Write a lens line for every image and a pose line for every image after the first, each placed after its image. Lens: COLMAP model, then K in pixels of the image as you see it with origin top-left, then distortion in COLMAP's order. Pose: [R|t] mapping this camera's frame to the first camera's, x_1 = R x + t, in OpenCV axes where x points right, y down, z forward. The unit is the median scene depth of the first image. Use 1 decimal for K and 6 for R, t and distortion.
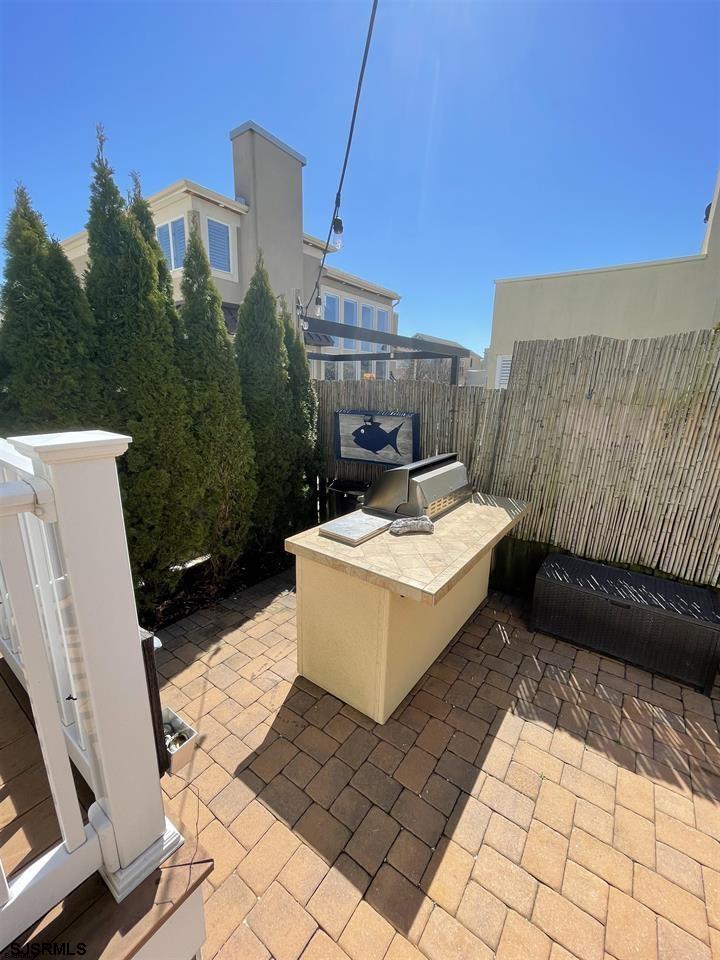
lens RADIAL K [[388.2, 0, 366.0], [0, 388.2, 479.4], [0, 0, 1]] dist [0.001022, 0.000218]
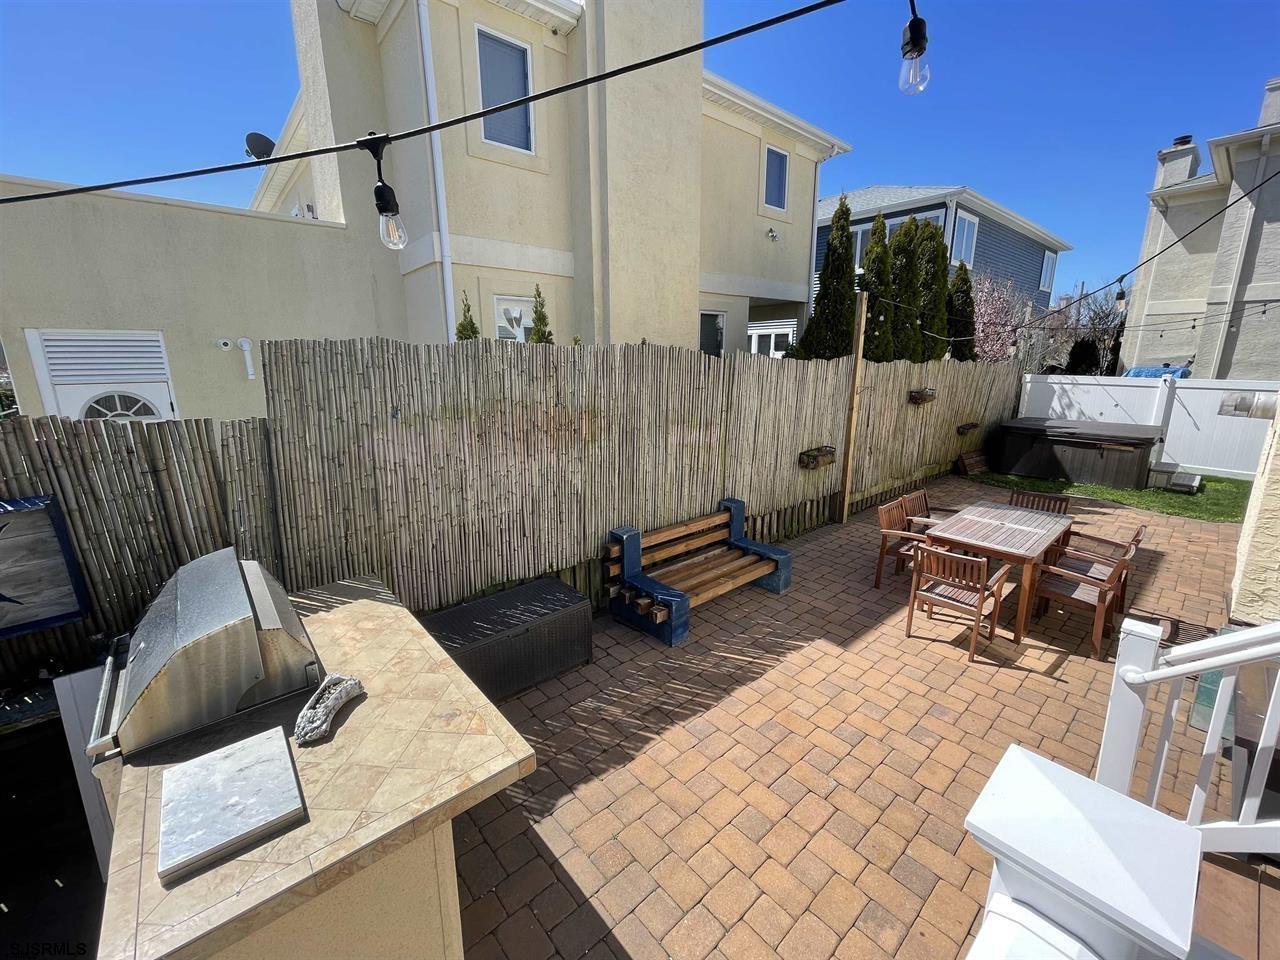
lens RADIAL K [[517.4, 0, 639.1], [0, 517.4, 472.1], [0, 0, 1]] dist [-0.006218, 0.000684]
pose [[0.233853, -0.238810, 0.942487, -0.343403], [0.241263, 0.953300, 0.181687, -0.196170], [-0.941862, 0.184900, 0.280548, 0.309457]]
